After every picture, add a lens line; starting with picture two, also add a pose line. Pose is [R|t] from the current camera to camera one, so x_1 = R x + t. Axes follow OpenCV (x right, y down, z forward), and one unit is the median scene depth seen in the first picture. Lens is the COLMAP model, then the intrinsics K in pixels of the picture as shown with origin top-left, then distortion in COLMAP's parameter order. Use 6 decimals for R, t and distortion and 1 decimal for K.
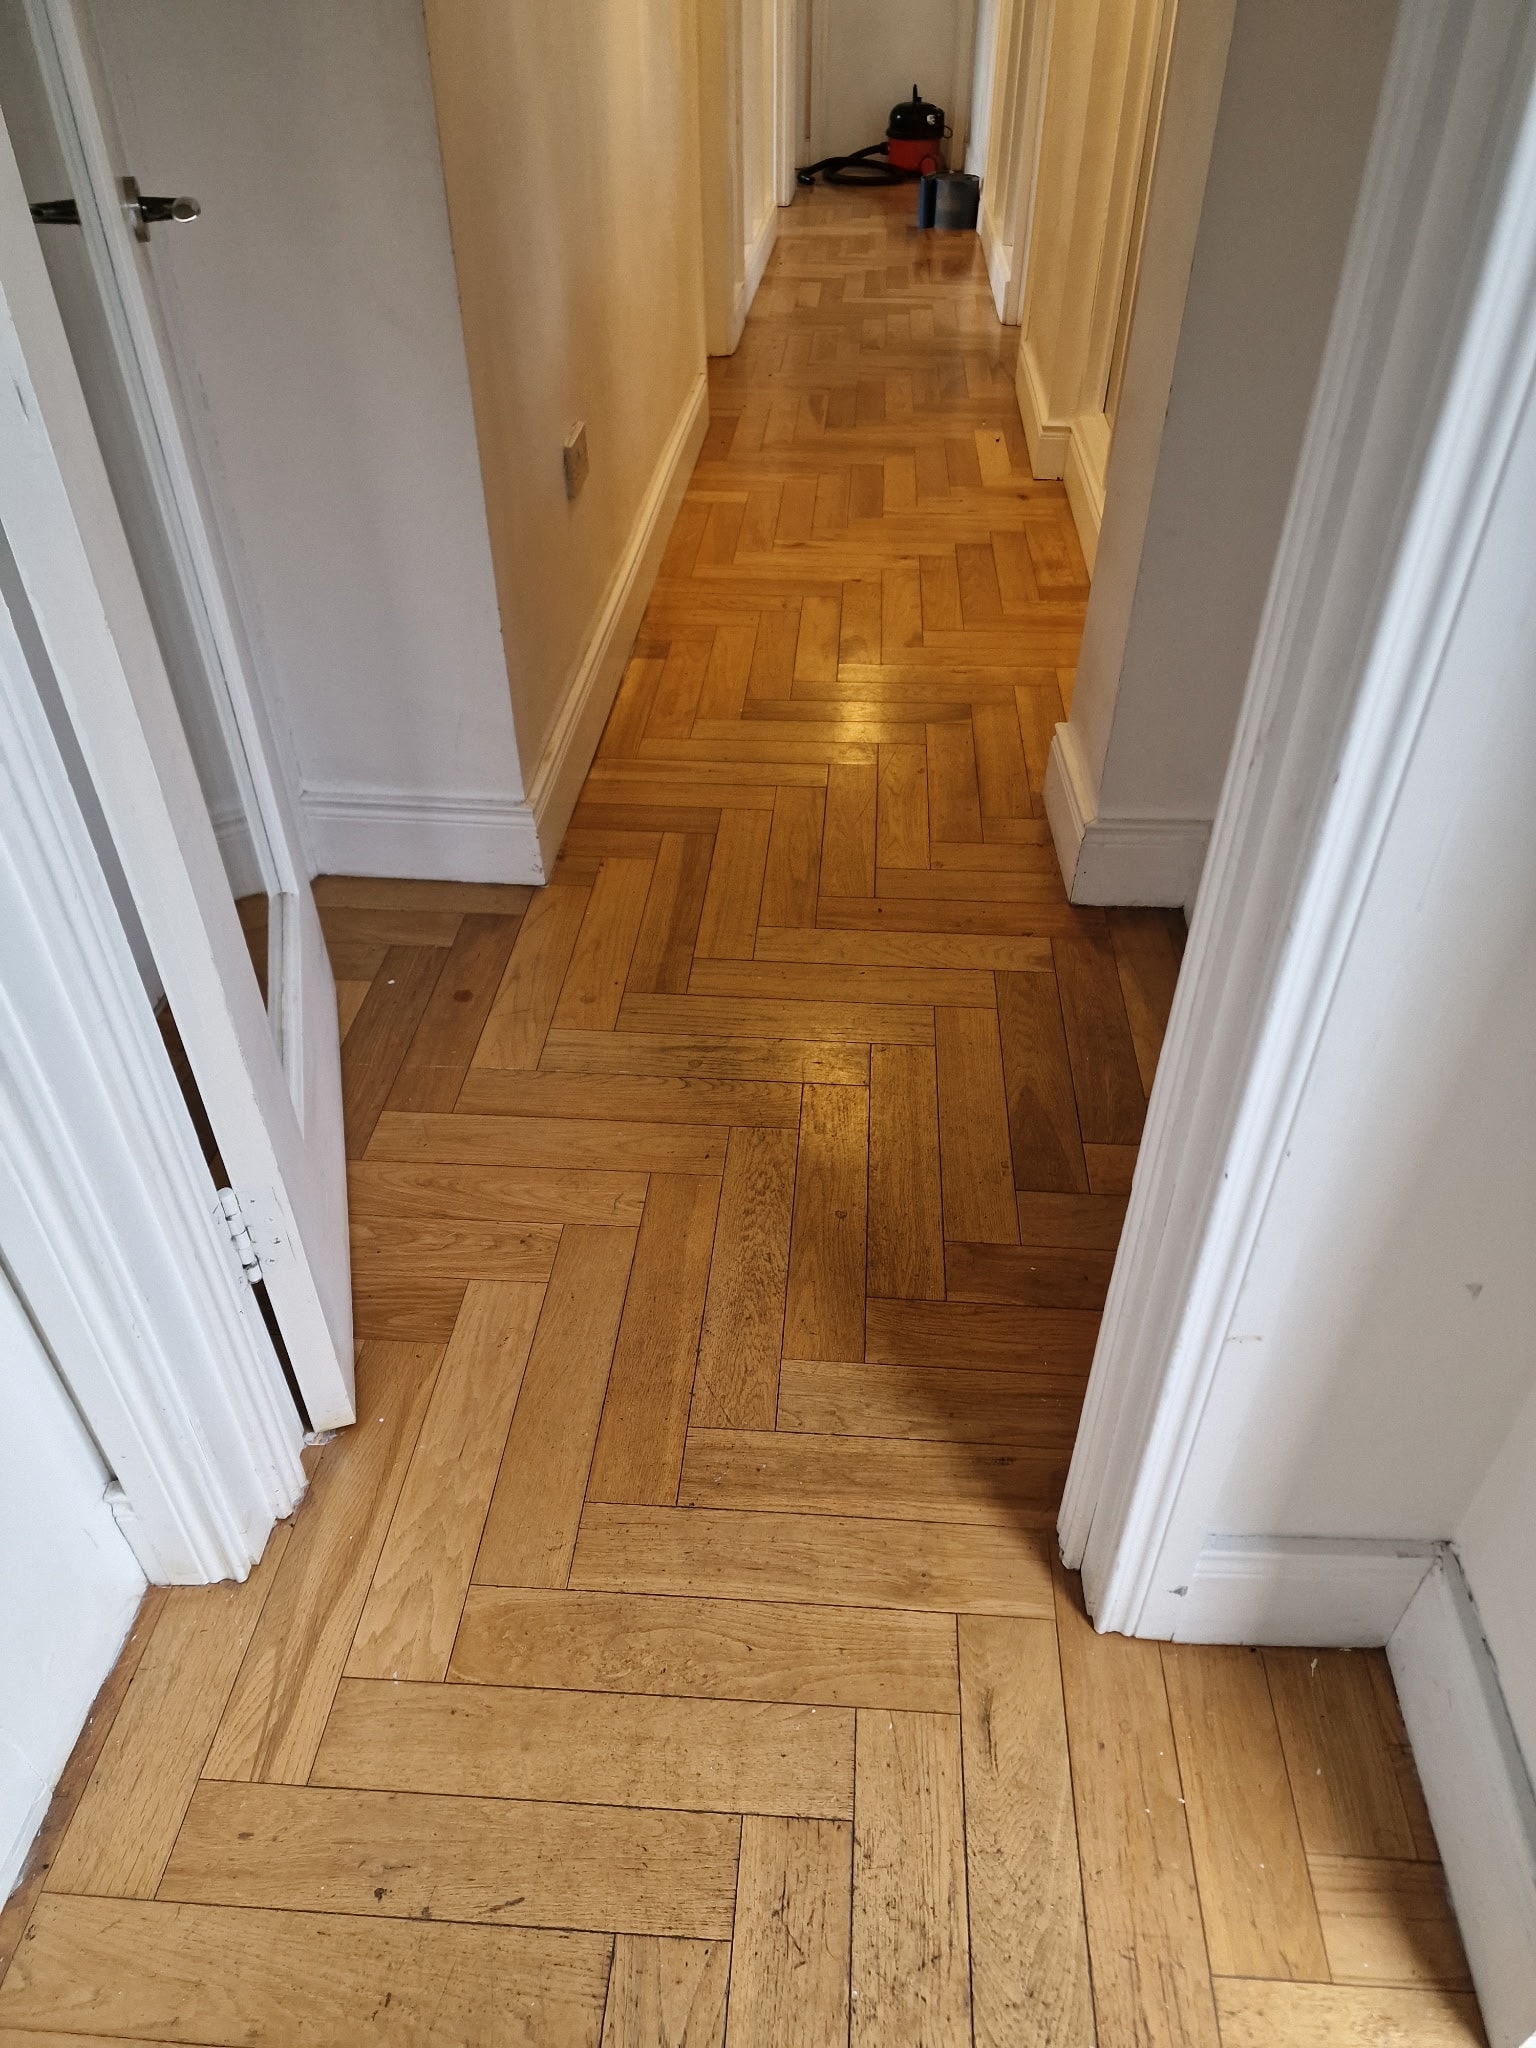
lens RADIAL K [[1371.6, 0, 768.0], [0, 1371.6, 1024.0], [0, 0, 1]] dist [0.092974, -0.078549]
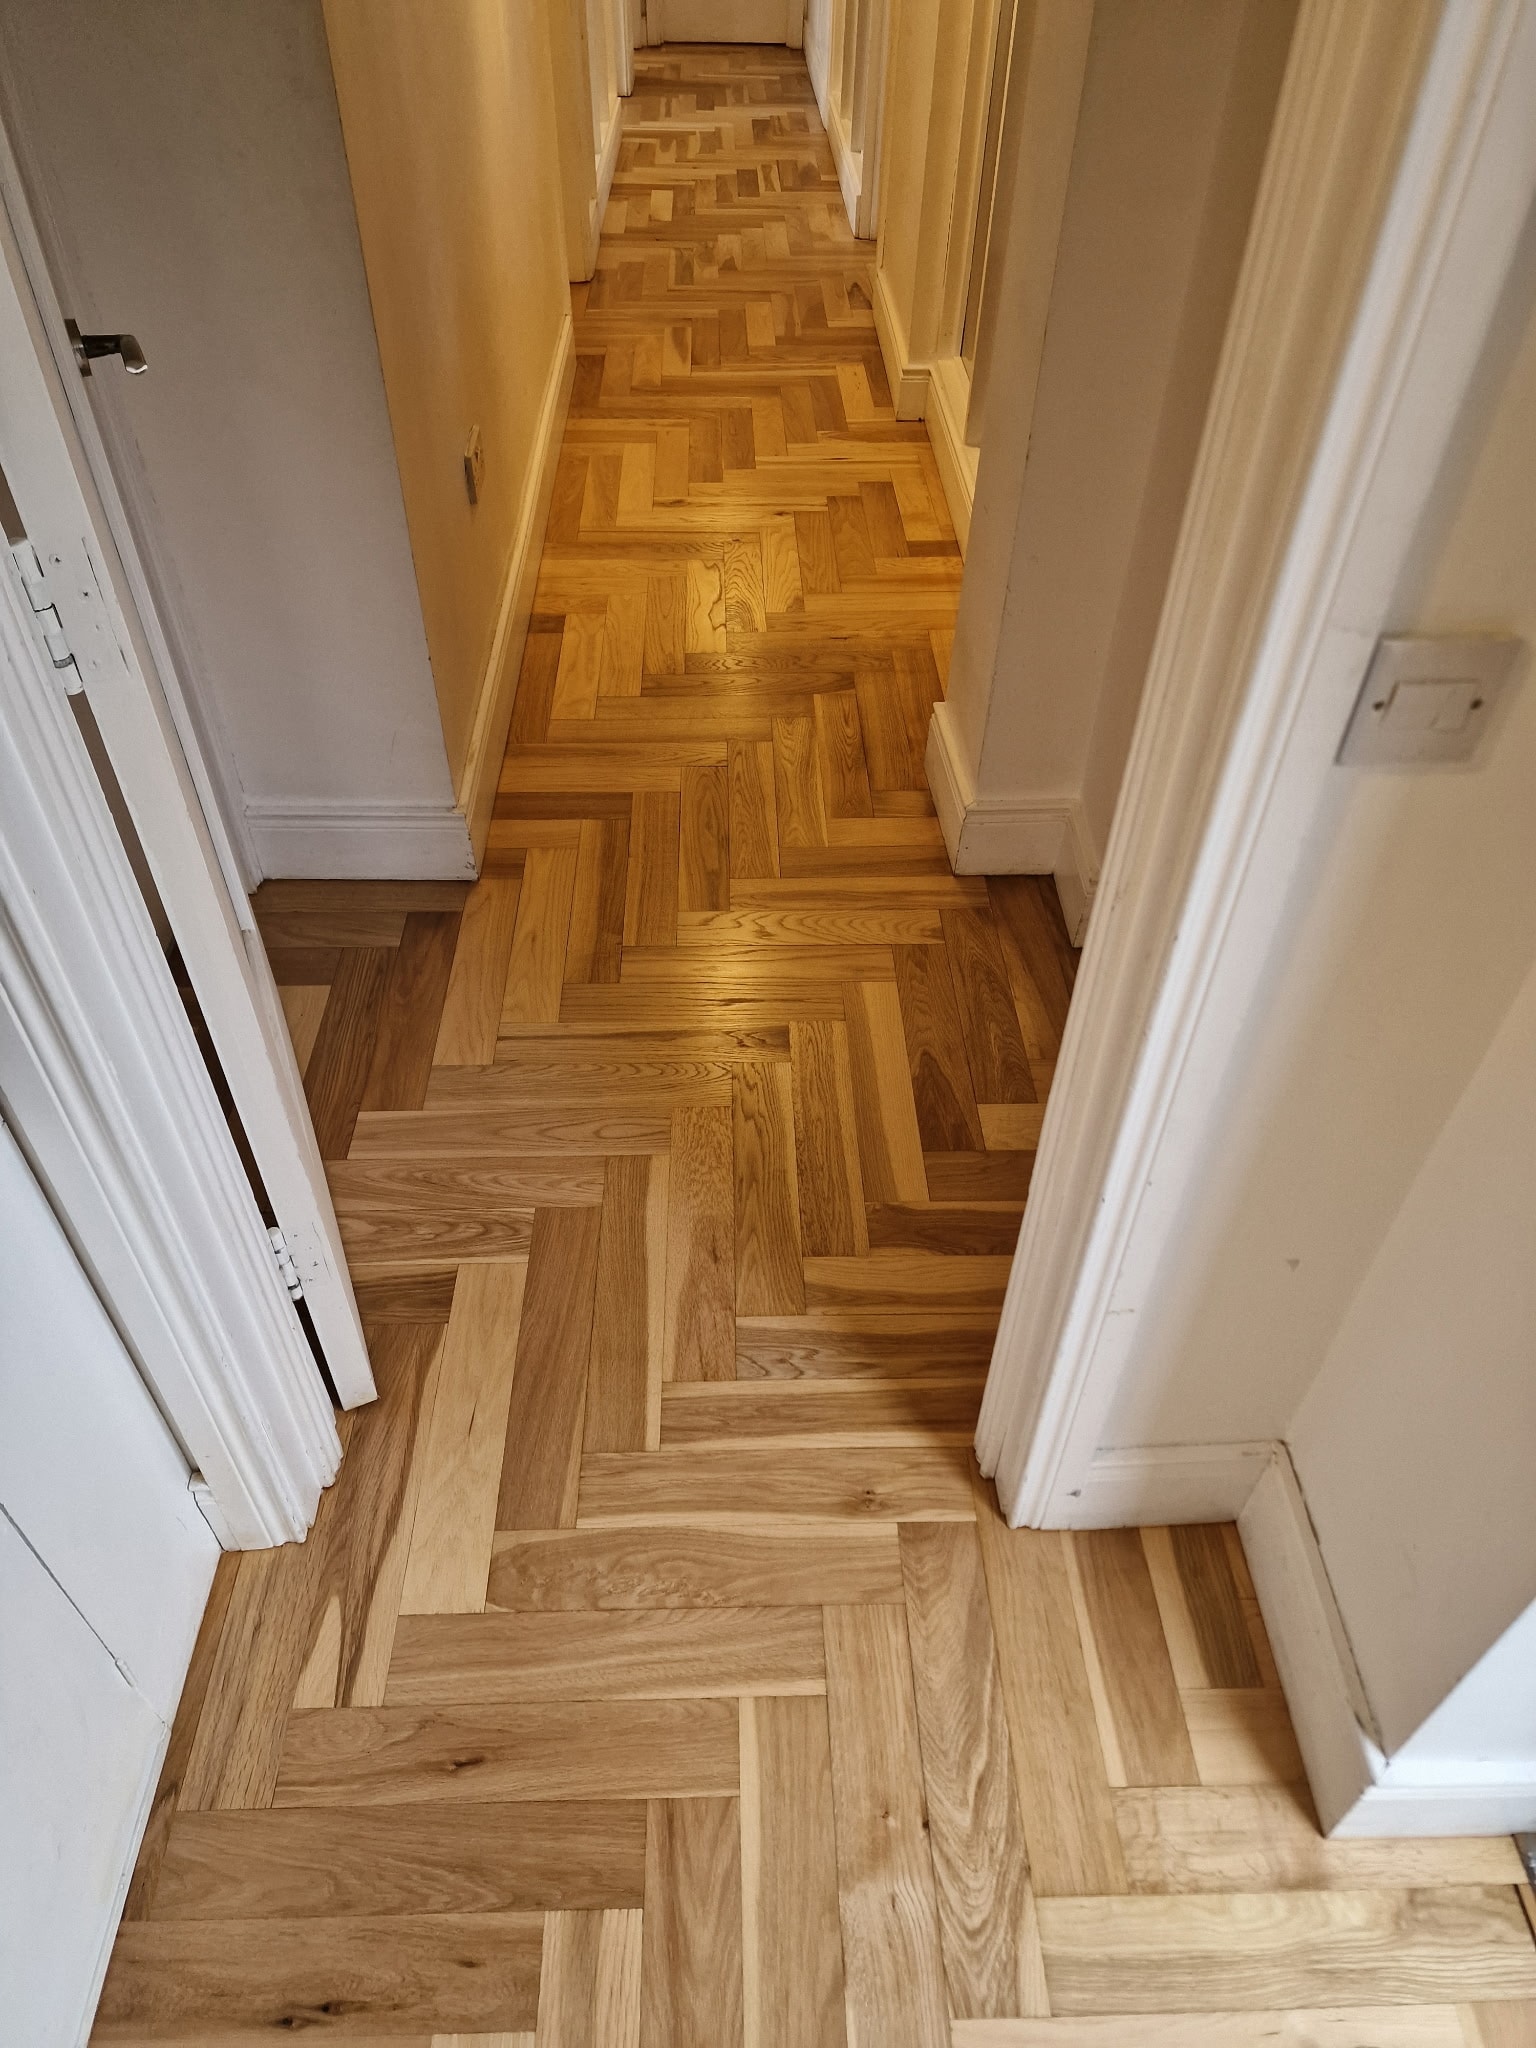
lens RADIAL K [[1382.3, 0, 729.1], [0, 1382.3, 998.8], [0, 0, 1]] dist [0.106934, -0.084155]
pose [[0.996331, -0.058365, 0.062587, -0.039159], [0.052880, 0.994893, 0.085980, -0.092633], [-0.067285, -0.082355, 0.994329, -0.113906]]
